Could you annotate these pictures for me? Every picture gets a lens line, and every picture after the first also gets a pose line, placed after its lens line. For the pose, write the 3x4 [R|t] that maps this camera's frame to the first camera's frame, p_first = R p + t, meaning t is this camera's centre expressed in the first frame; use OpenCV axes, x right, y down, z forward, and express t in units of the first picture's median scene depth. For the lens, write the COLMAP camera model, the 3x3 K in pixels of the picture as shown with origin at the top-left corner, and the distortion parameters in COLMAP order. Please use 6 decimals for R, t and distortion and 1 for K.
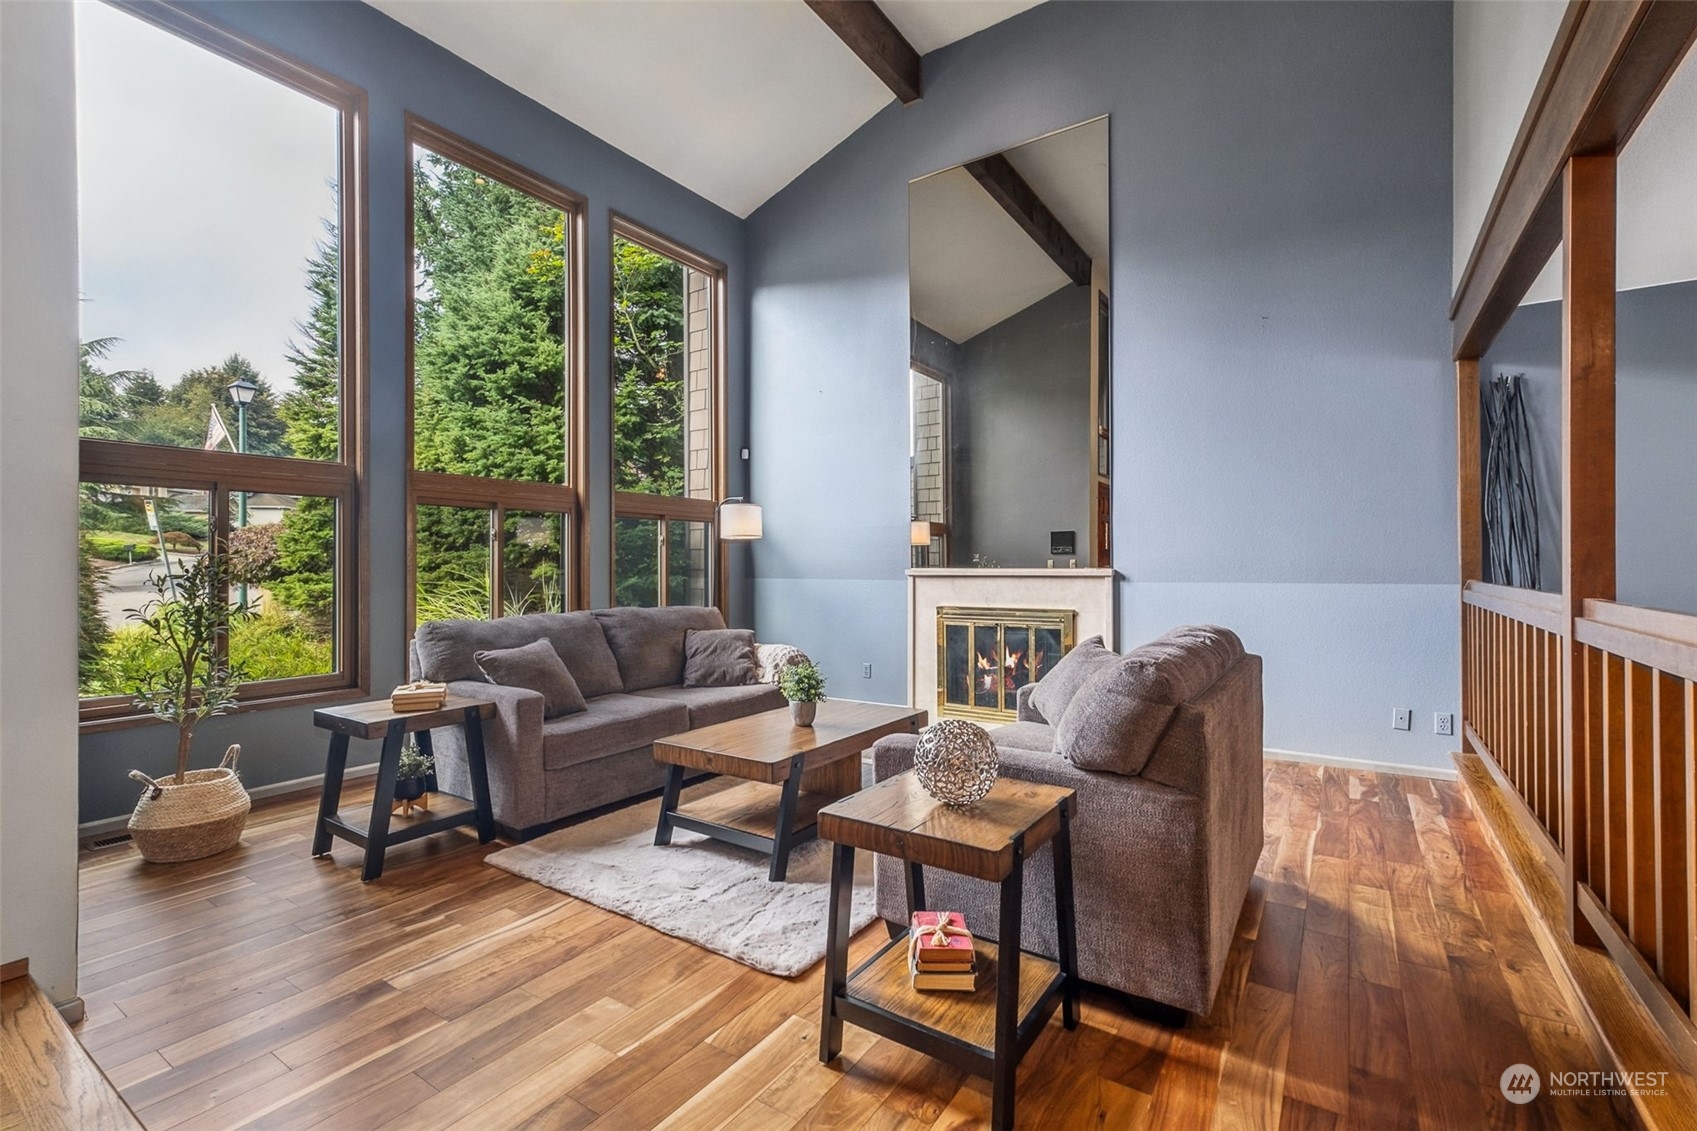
lens RADIAL K [[739.1, 0, 849.5], [0, 739.1, 561.0], [0, 0, 1]] dist [0.006832, 0.001125]
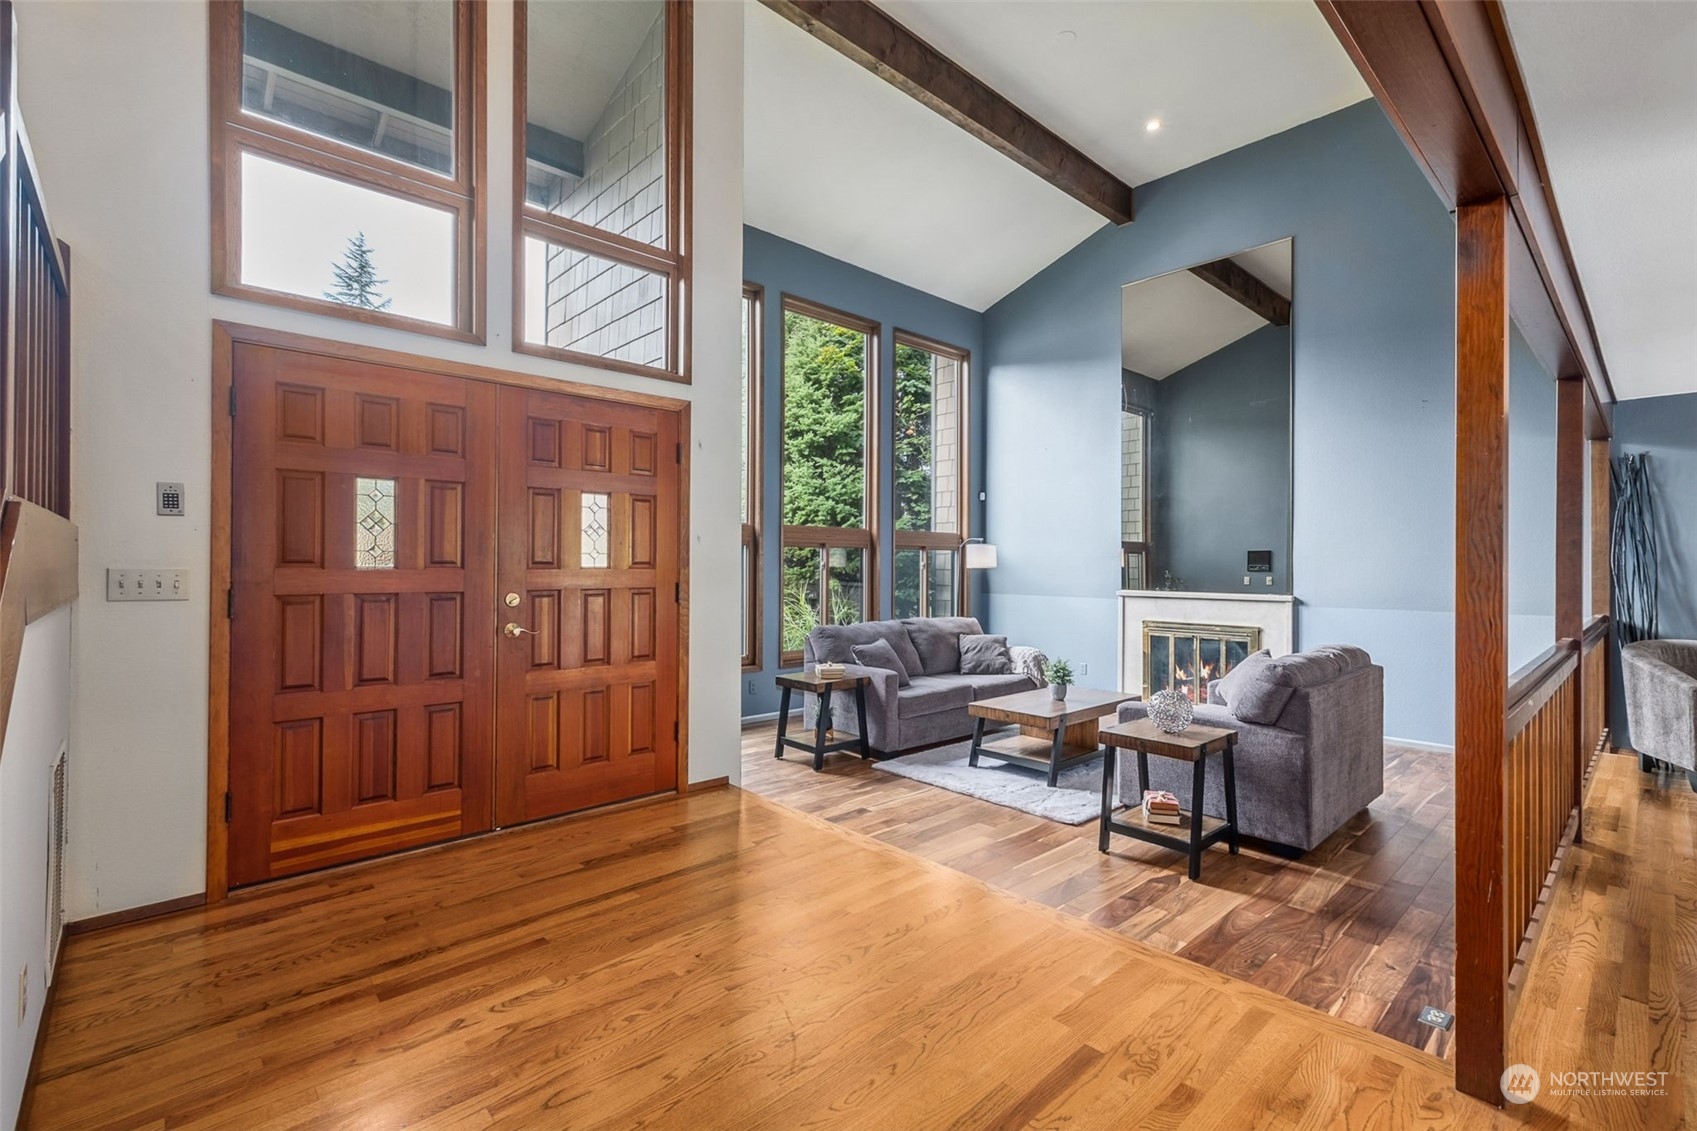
lens RADIAL K [[739.1, 0, 857.5], [0, 739.1, 558.9], [0, 0, 1]] dist [0.006832, 0.001125]
pose [[0.973450, 0.005936, -0.228822, -0.101763], [-0.006312, 0.999980, -0.000911, -0.059738], [0.228811, 0.002331, 0.973468, -0.521306]]
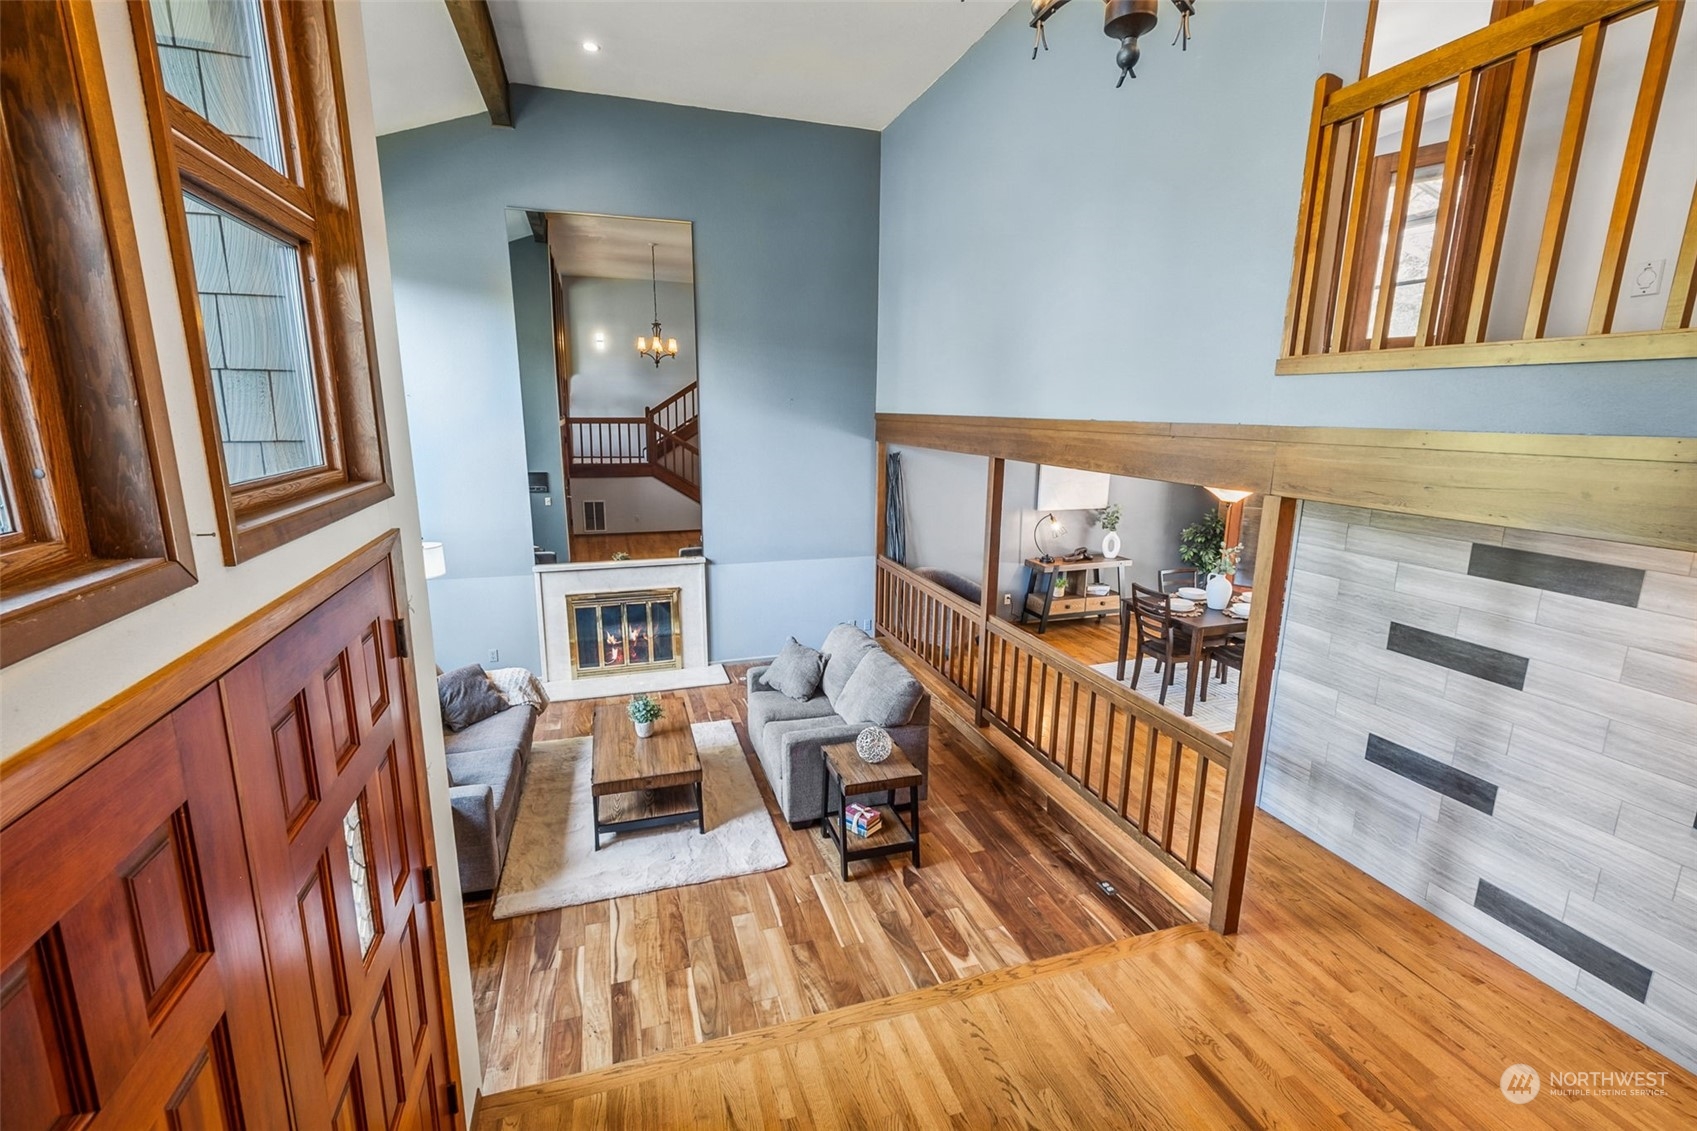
lens RADIAL K [[739.1, 0, 833.9], [0, 739.1, 559.7], [0, 0, 1]] dist [0.006832, 0.001125]
pose [[0.631783, -0.147578, 0.760967, -0.767363], [-0.014876, 0.979220, 0.202255, -0.365087], [-0.775002, -0.139102, 0.616459, -0.129867]]
